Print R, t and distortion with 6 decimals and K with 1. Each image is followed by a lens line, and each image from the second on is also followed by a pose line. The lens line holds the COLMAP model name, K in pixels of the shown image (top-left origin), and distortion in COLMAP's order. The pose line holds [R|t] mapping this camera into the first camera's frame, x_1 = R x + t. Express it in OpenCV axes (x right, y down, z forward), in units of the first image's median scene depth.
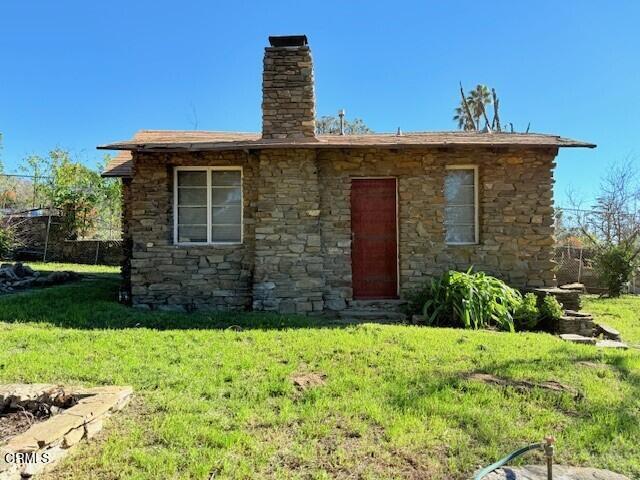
lens RADIAL K [[504.1, 0, 322.5], [0, 504.1, 242.6], [0, 0, 1]] dist [0.115801, -0.176957]
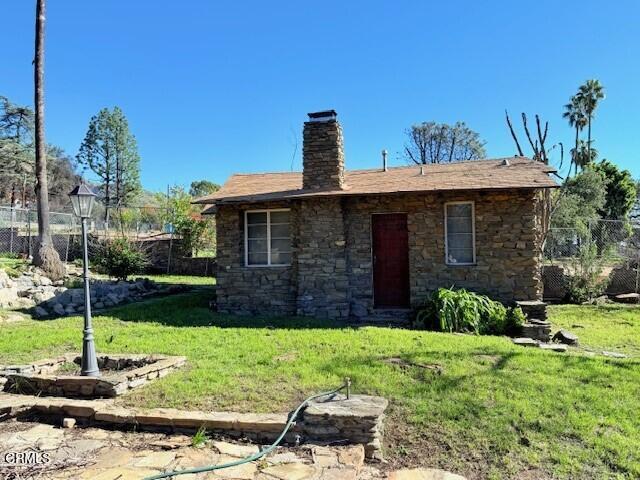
lens RADIAL K [[504.1, 0, 322.5], [0, 504.1, 242.6], [0, 0, 1]] dist [0.115801, -0.176957]
pose [[0.975493, -0.018557, -0.219247, 0.223559], [0.016950, 0.999814, -0.009207, -0.047543], [0.219377, 0.005265, 0.975626, -0.303575]]
